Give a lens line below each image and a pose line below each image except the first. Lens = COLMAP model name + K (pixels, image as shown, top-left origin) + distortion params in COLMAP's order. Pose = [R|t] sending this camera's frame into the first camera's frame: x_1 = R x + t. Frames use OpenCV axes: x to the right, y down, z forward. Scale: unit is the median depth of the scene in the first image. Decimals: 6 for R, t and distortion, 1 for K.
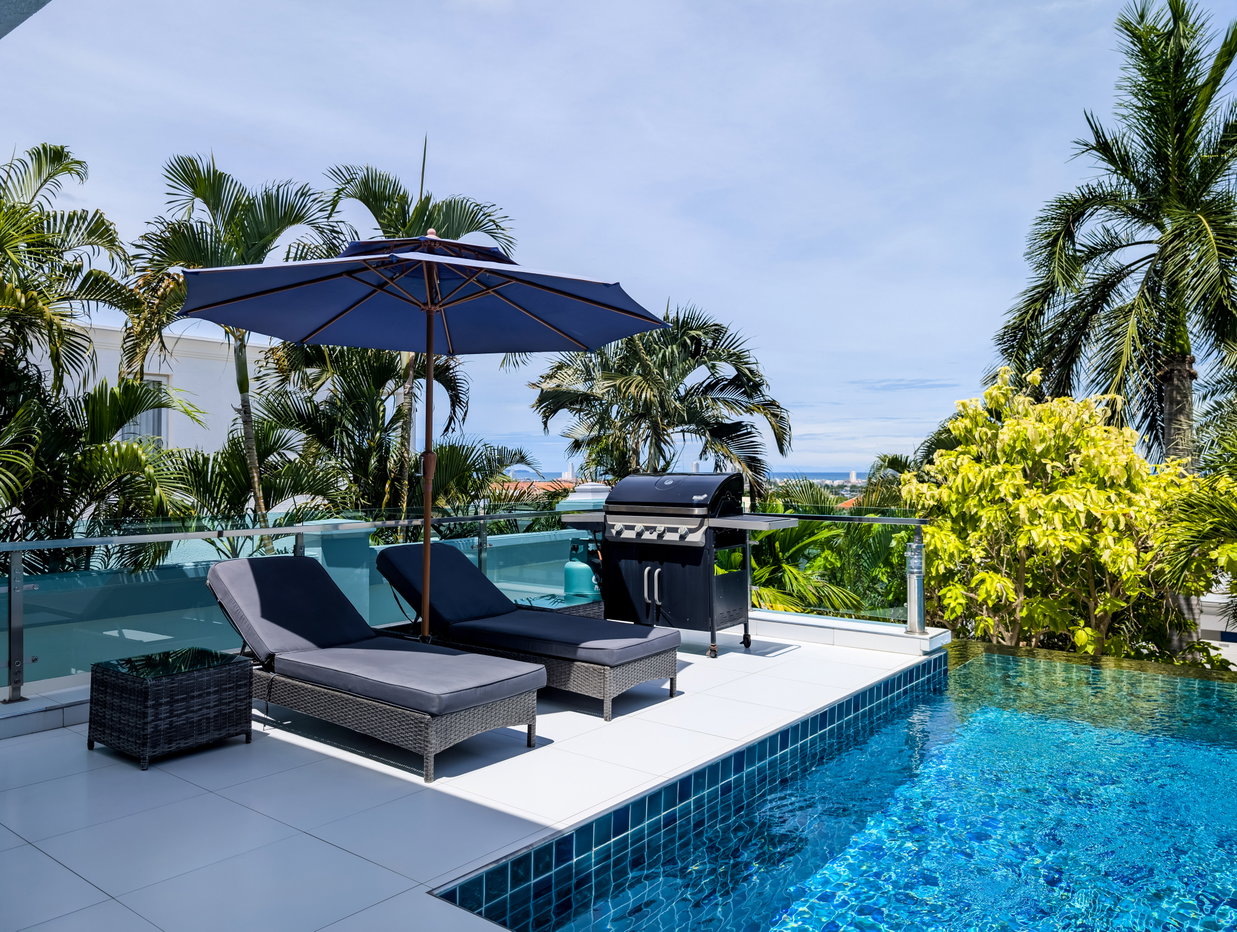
lens RADIAL K [[909.3, 0, 618.5], [0, 909.3, 466.0], [0, 0, 1]] dist [-0.000015, -0.000015]
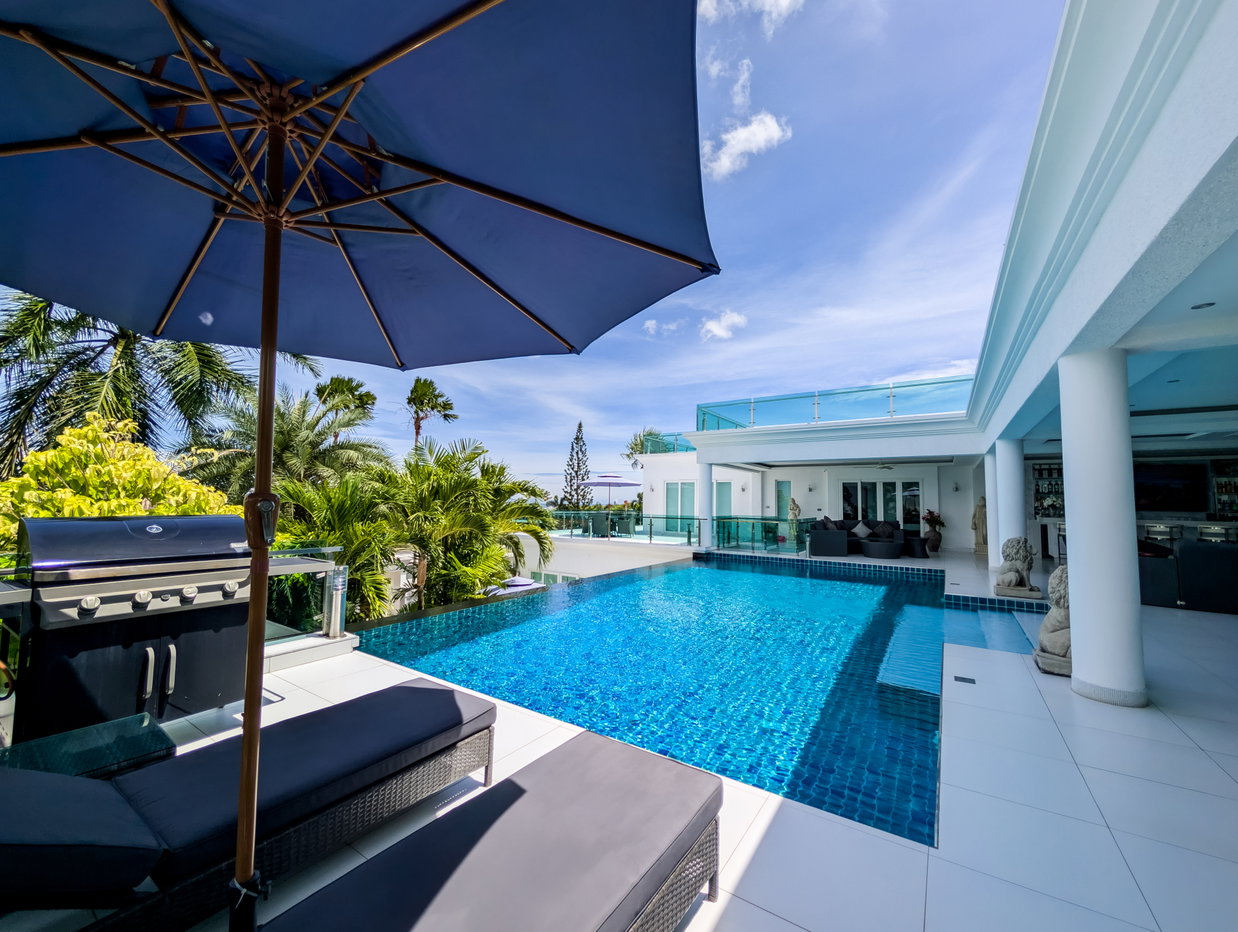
lens RADIAL K [[475.2, 0, 619.0], [0, 475.2, 466.0], [0, 0, 1]] dist [-0.000486, -0.000053]
pose [[-0.066768, 0.074277, 0.995000, -0.381970], [-0.015183, 0.997034, -0.075448, -0.011679], [-0.997653, -0.020144, -0.065442, 0.652359]]
